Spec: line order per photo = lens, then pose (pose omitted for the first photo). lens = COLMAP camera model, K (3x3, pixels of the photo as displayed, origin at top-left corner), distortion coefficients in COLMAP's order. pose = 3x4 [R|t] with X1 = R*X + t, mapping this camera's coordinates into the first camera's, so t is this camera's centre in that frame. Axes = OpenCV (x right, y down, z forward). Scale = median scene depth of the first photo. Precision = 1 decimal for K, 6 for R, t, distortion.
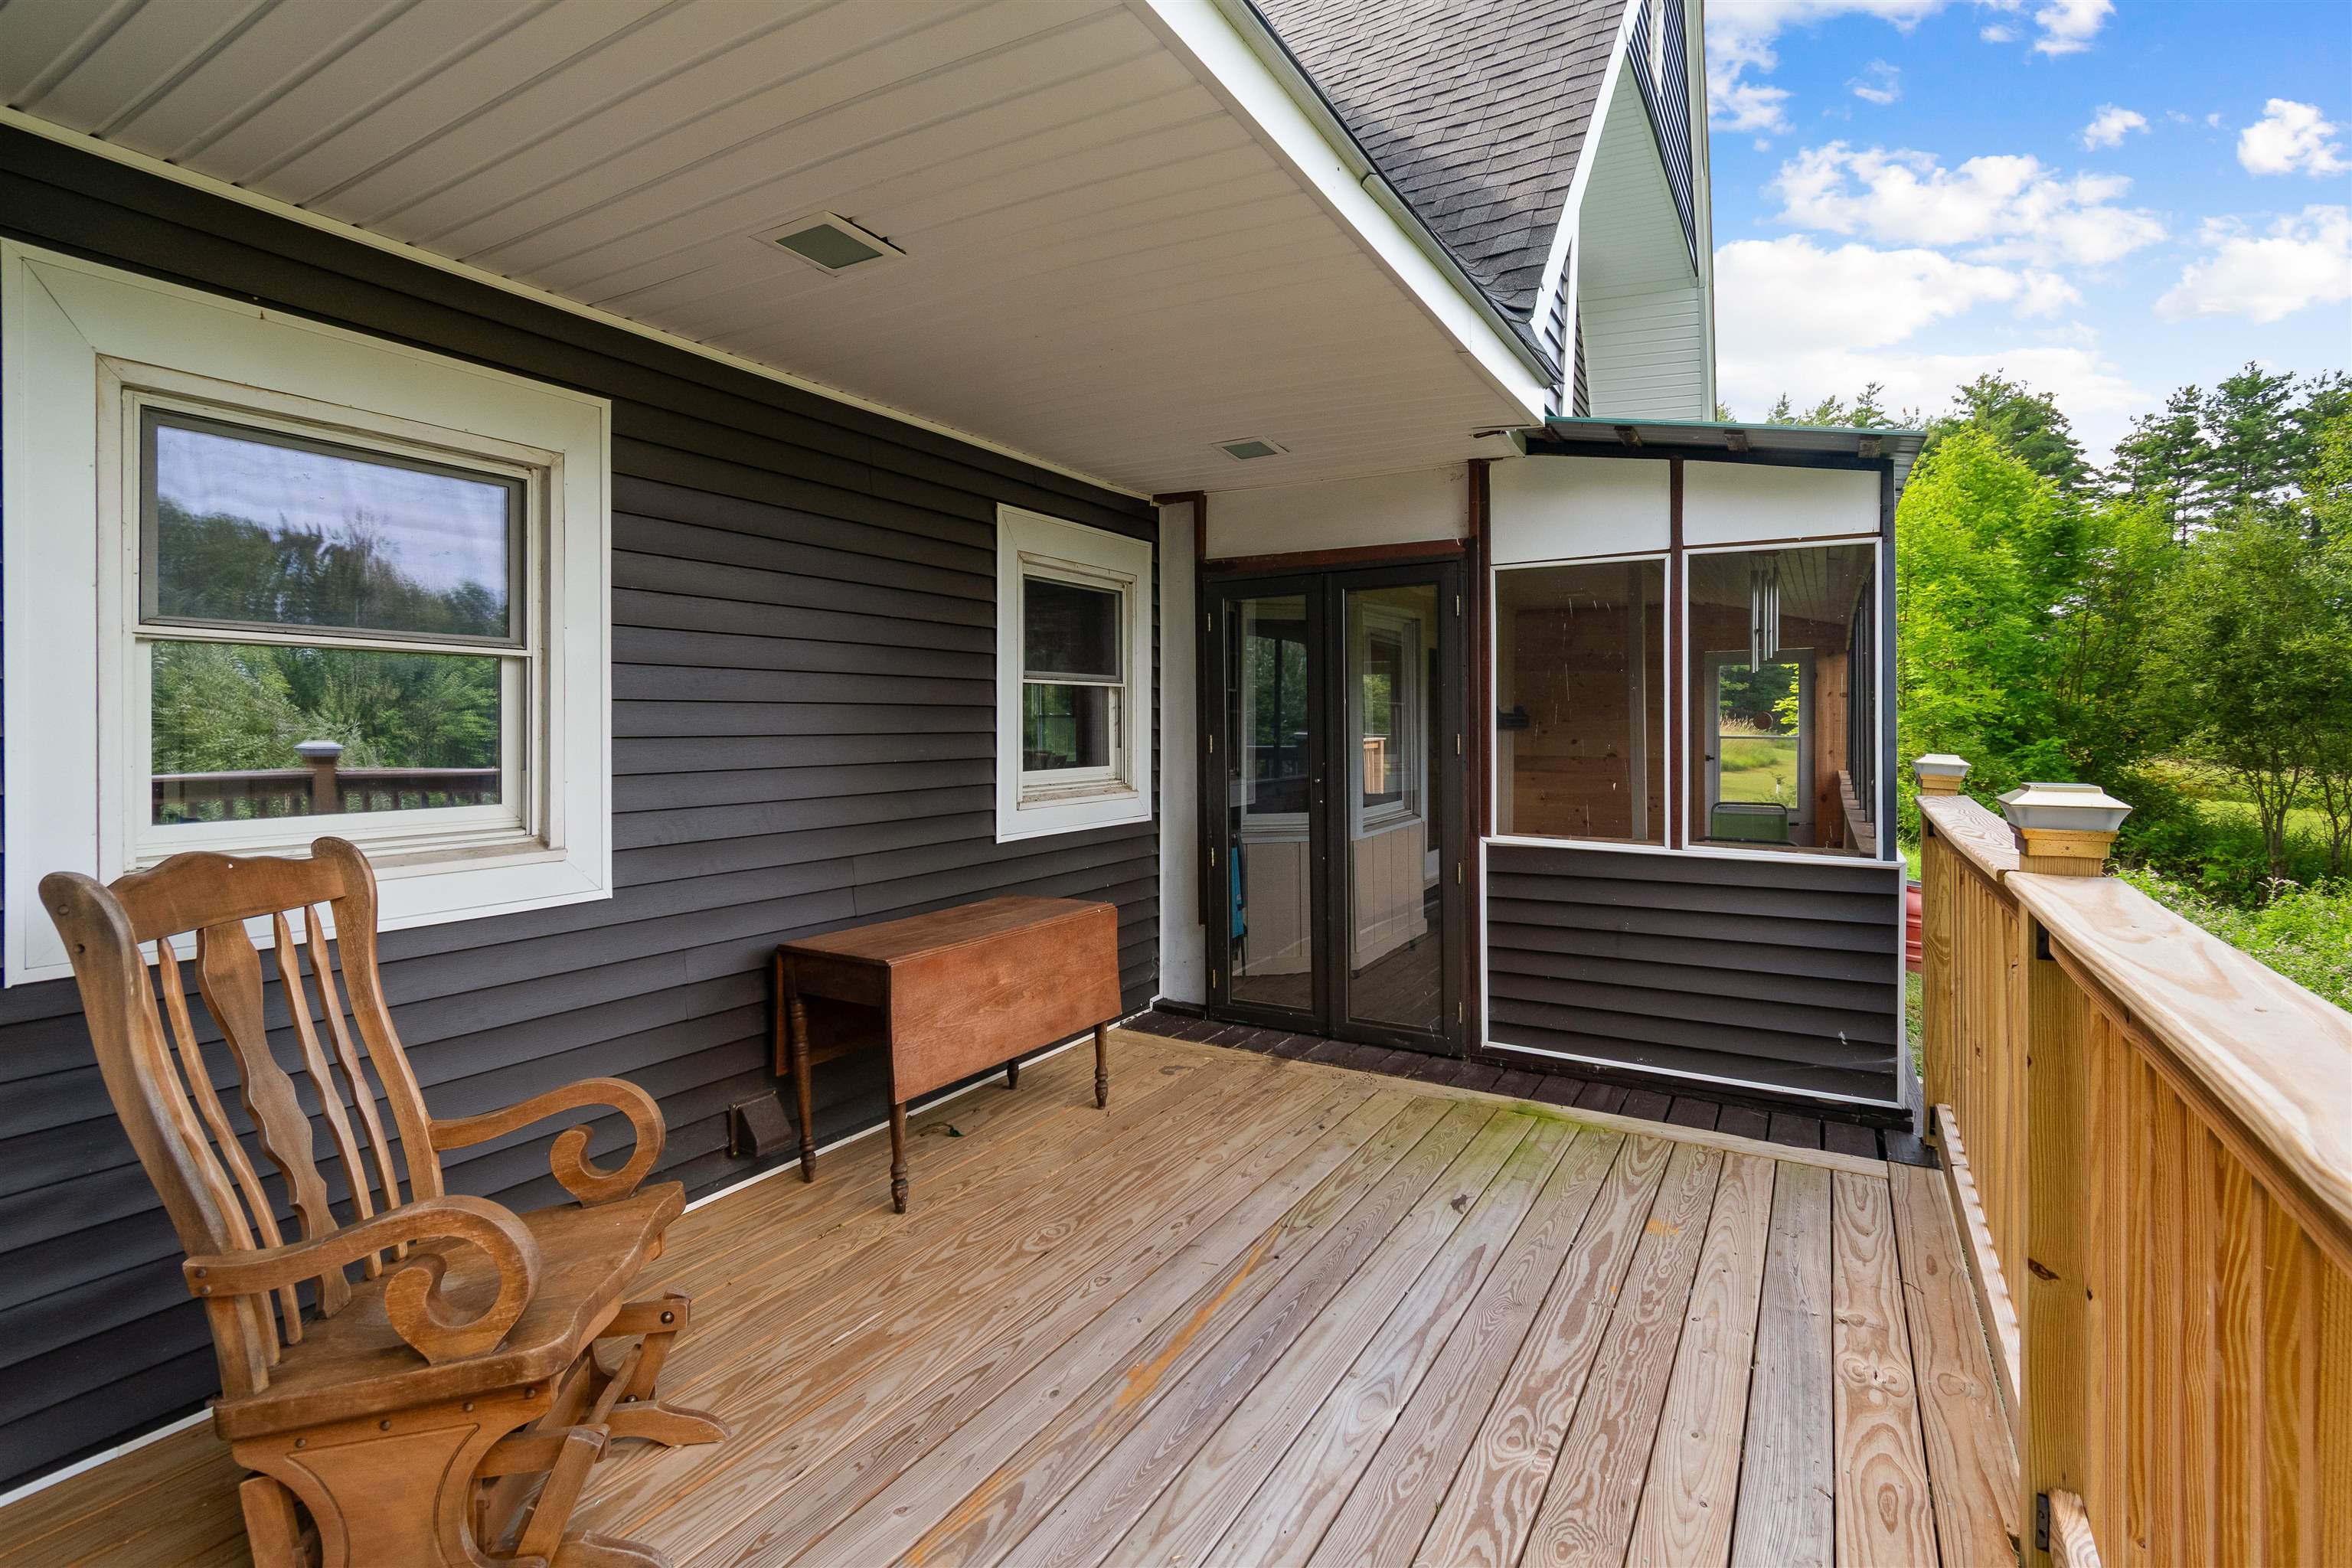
lens RADIAL K [[1081.8, 0, 1182.2], [0, 1081.8, 749.5], [0, 0, 1]] dist [0.002601, 0.000551]
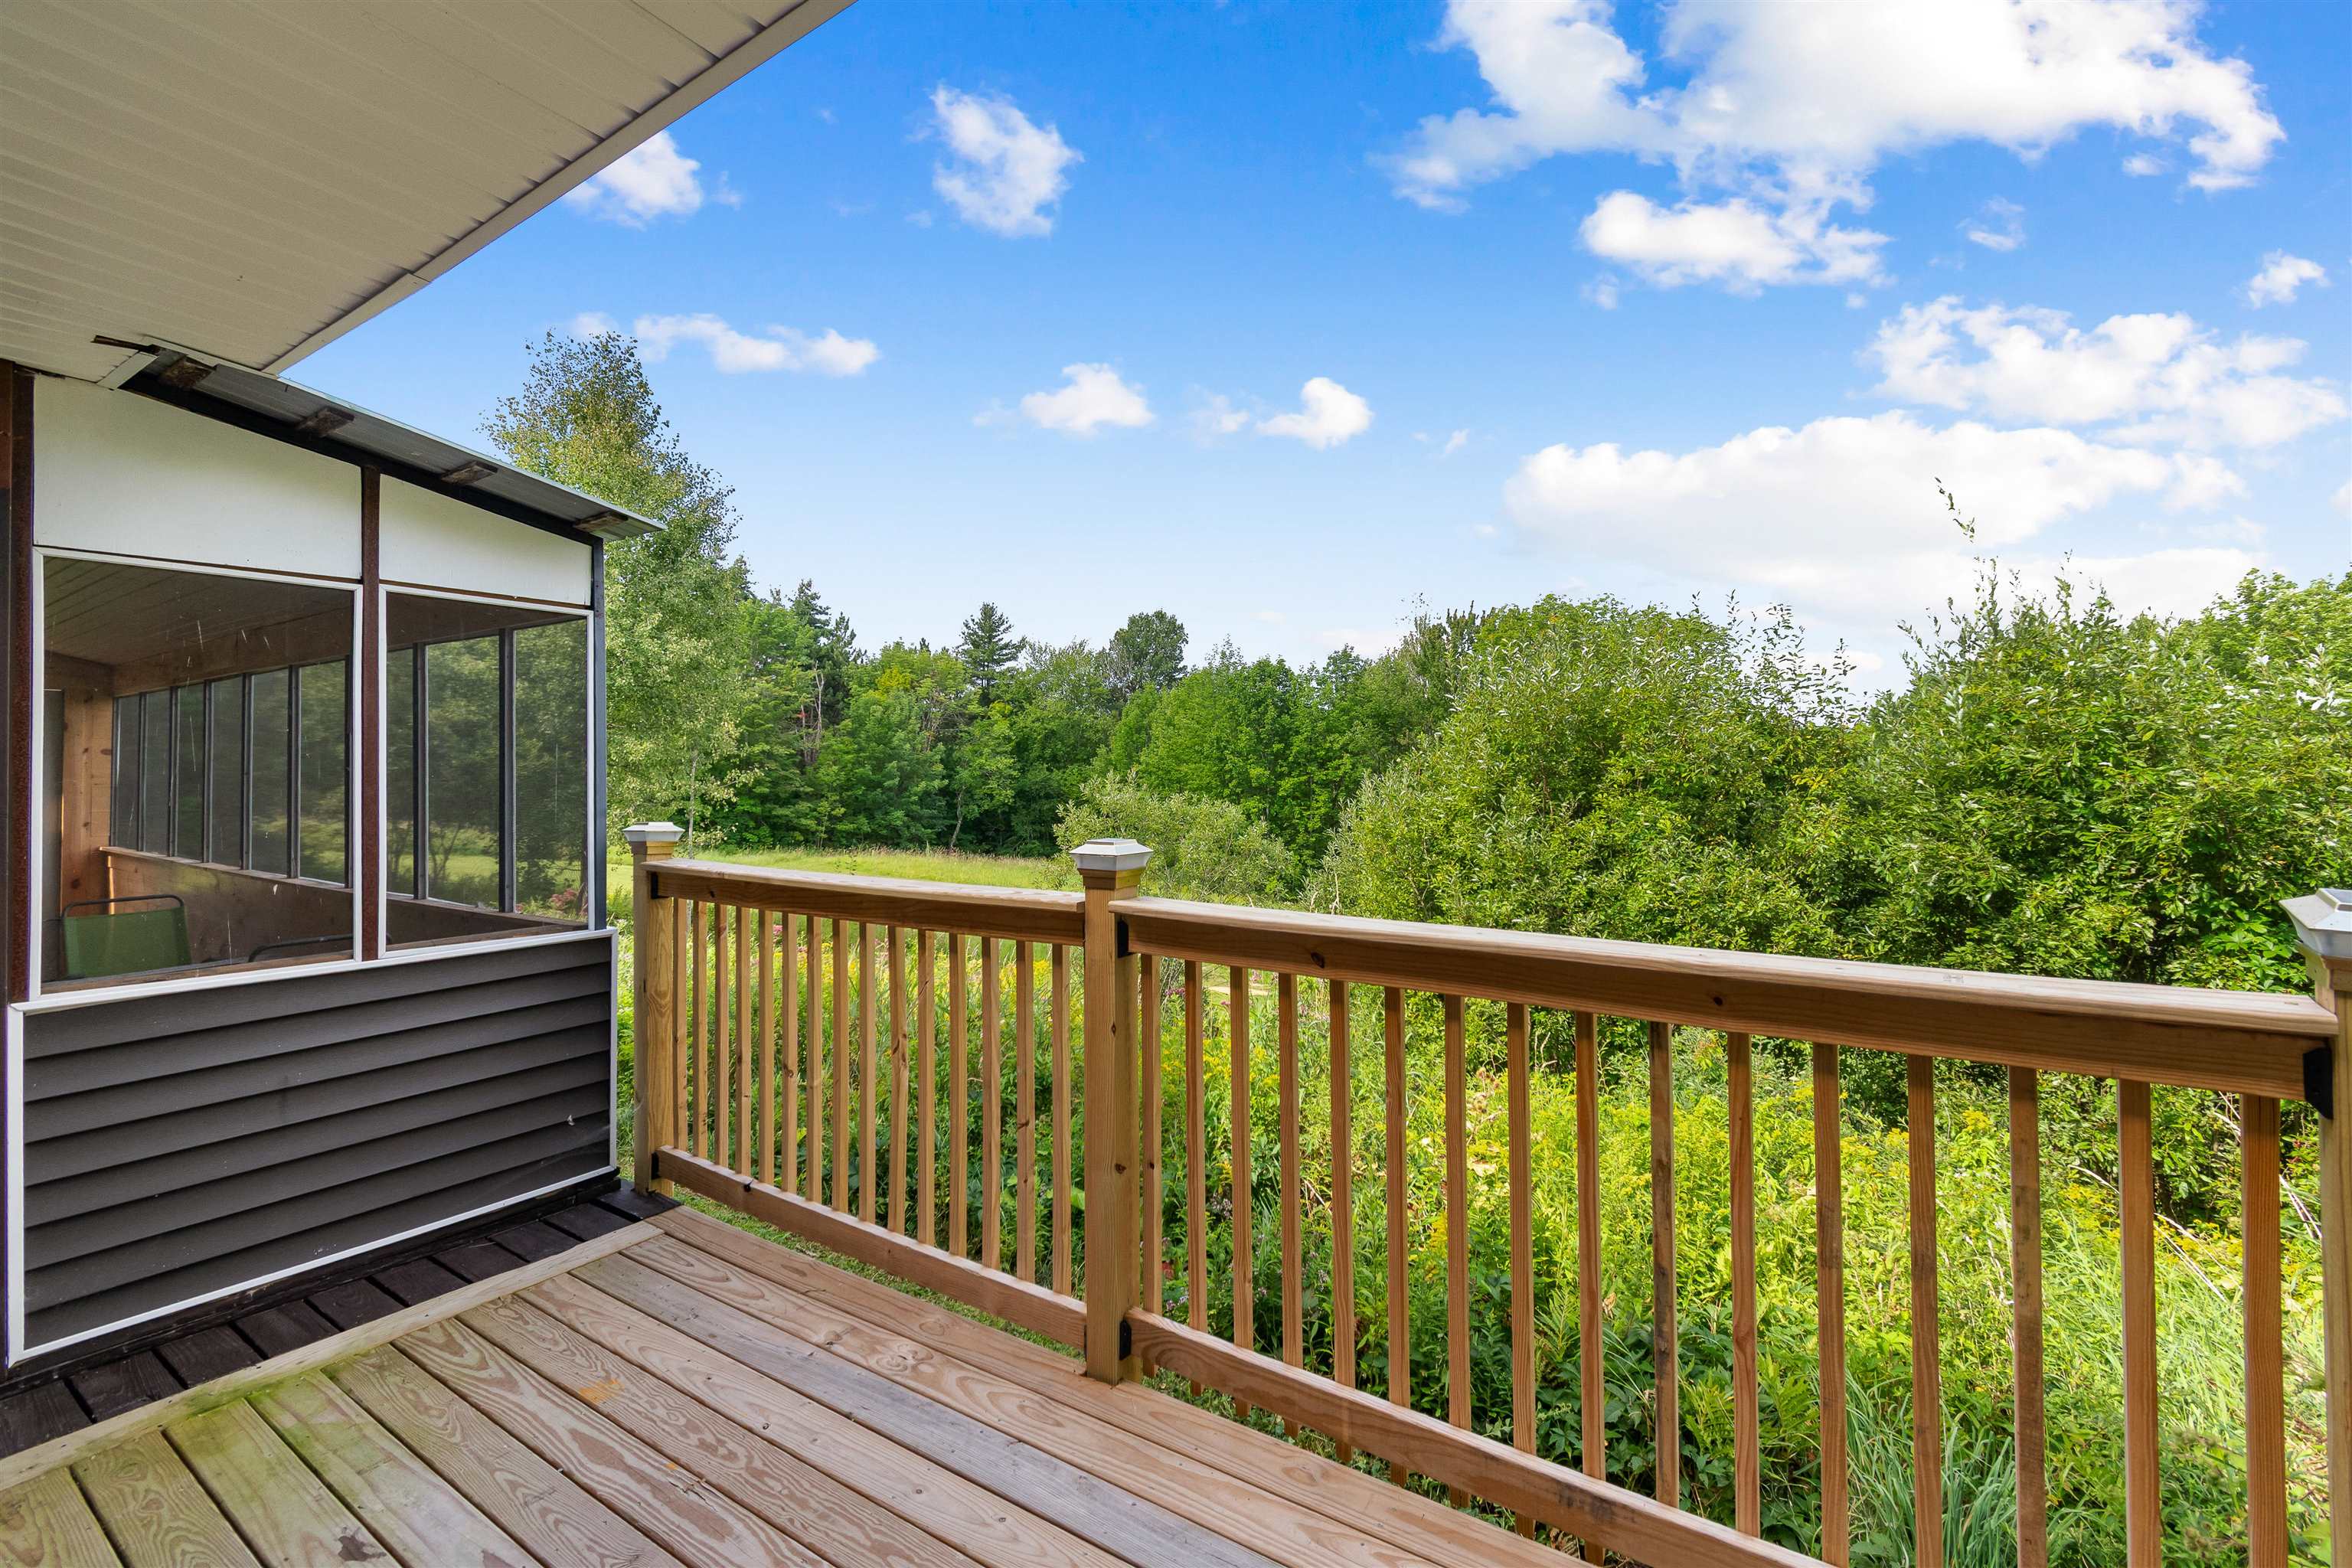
lens RADIAL K [[1081.8, 0, 1182.2], [0, 1081.8, 749.5], [0, 0, 1]] dist [0.002601, 0.000551]
pose [[0.045290, 0.014045, 0.998875, -0.328825], [0.032017, 0.999367, -0.015504, -0.031705], [-0.998461, 0.032683, 0.044811, 0.393046]]
